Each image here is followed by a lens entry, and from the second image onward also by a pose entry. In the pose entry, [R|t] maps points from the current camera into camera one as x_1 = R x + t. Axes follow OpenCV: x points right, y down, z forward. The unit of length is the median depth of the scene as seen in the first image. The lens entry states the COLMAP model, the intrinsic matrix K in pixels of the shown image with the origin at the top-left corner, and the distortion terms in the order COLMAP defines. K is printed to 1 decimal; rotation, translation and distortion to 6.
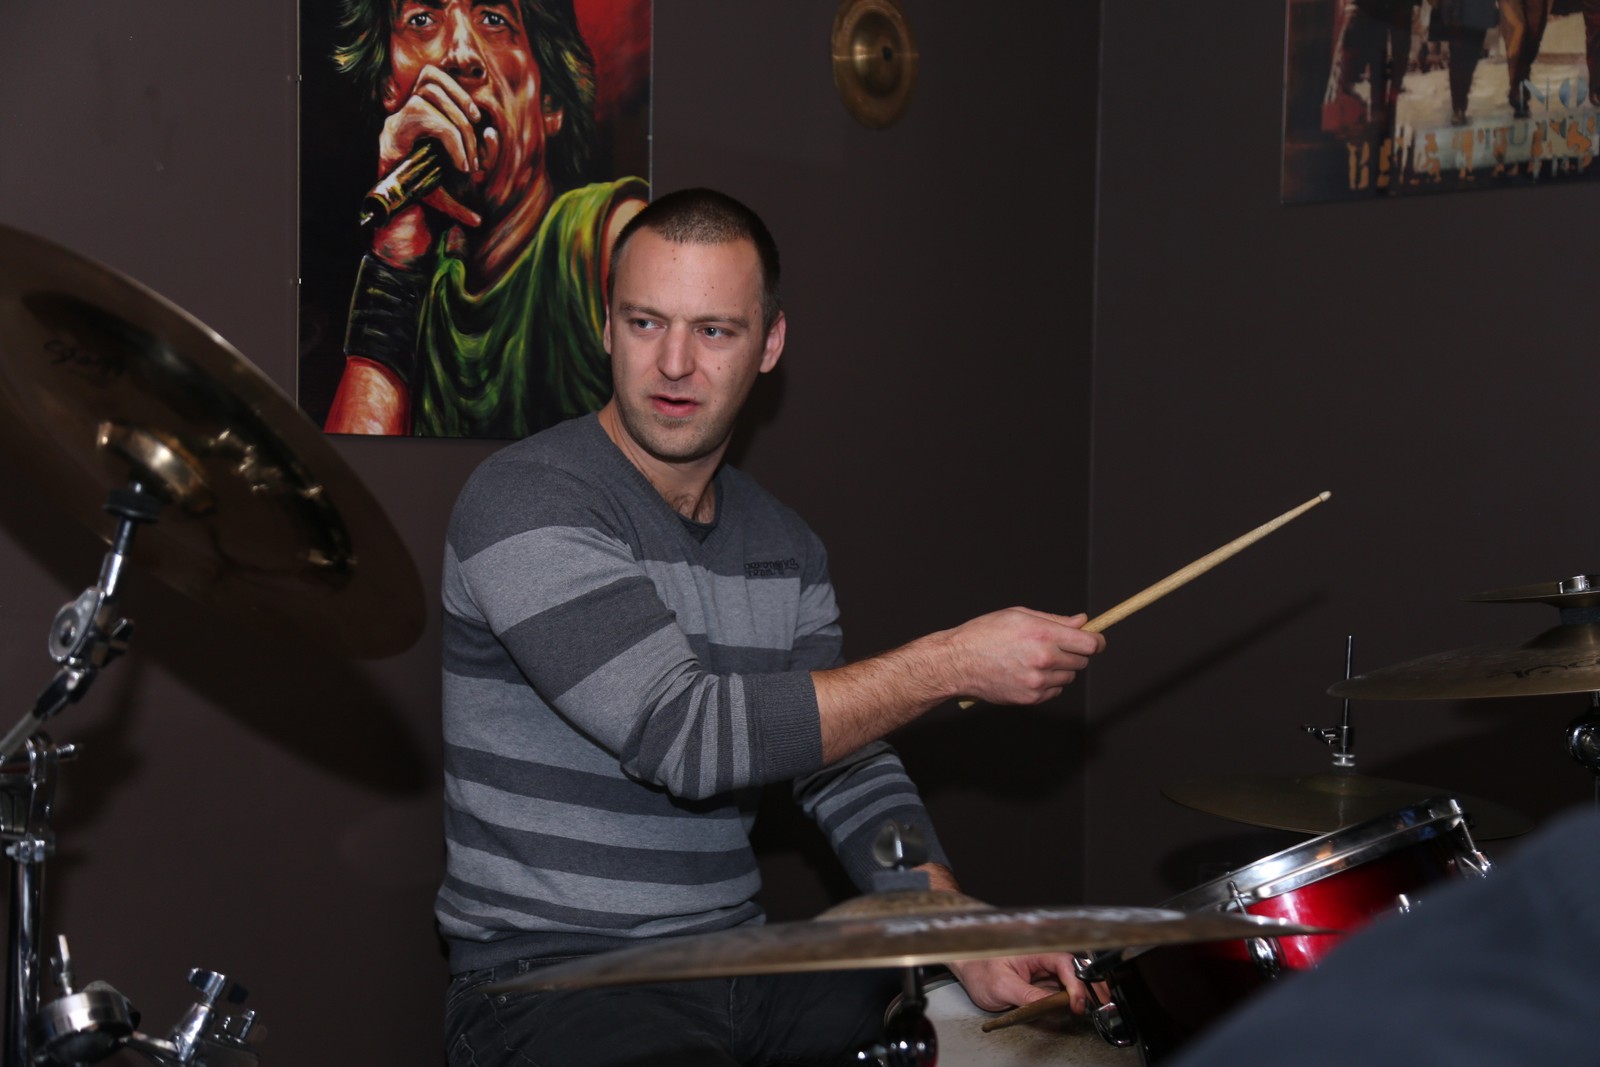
lens RADIAL K [[2343.1, 0, 790.1], [0, 2343.1, 518.3], [0, 0, 1]] dist [0.249215, 0.000000]
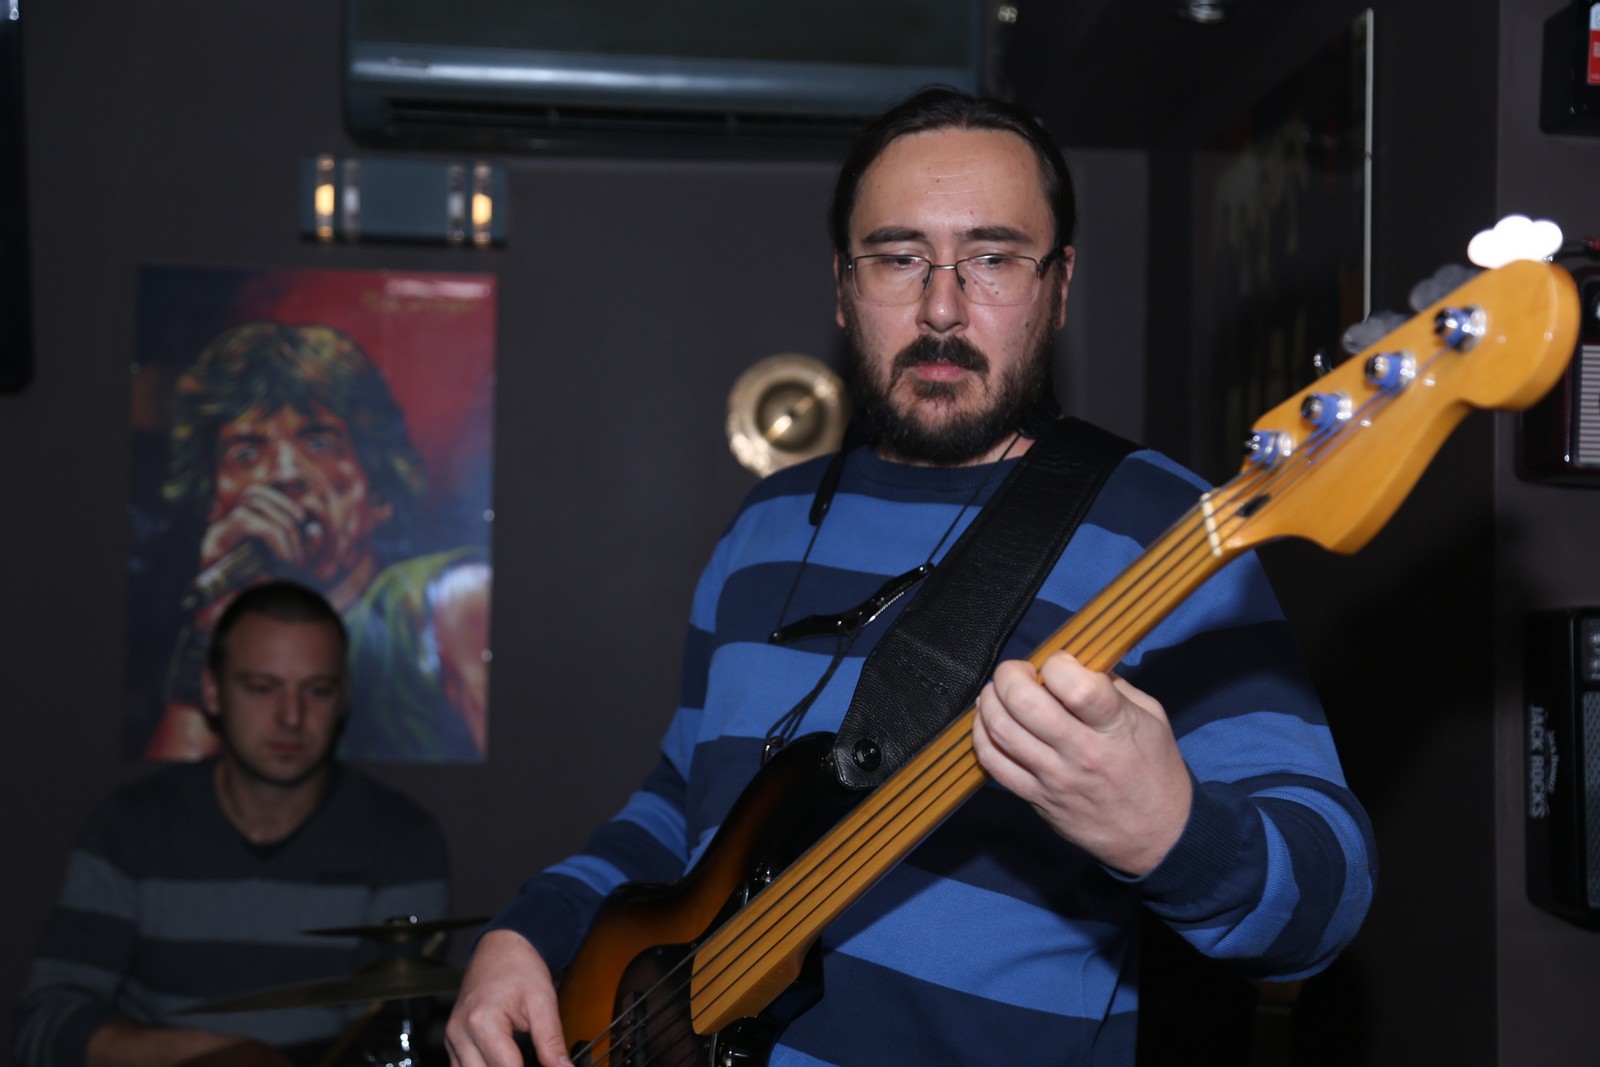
lens RADIAL K [[2484.5, 0, 770.8], [0, 2484.5, 544.4], [0, 0, 1]] dist [0.273222, 0.000000]
pose [[0.706703, -0.042803, -0.706214, 1.080413], [-0.024463, 0.996093, -0.084853, -0.043435], [0.707087, 0.077242, 0.702895, 0.206764]]
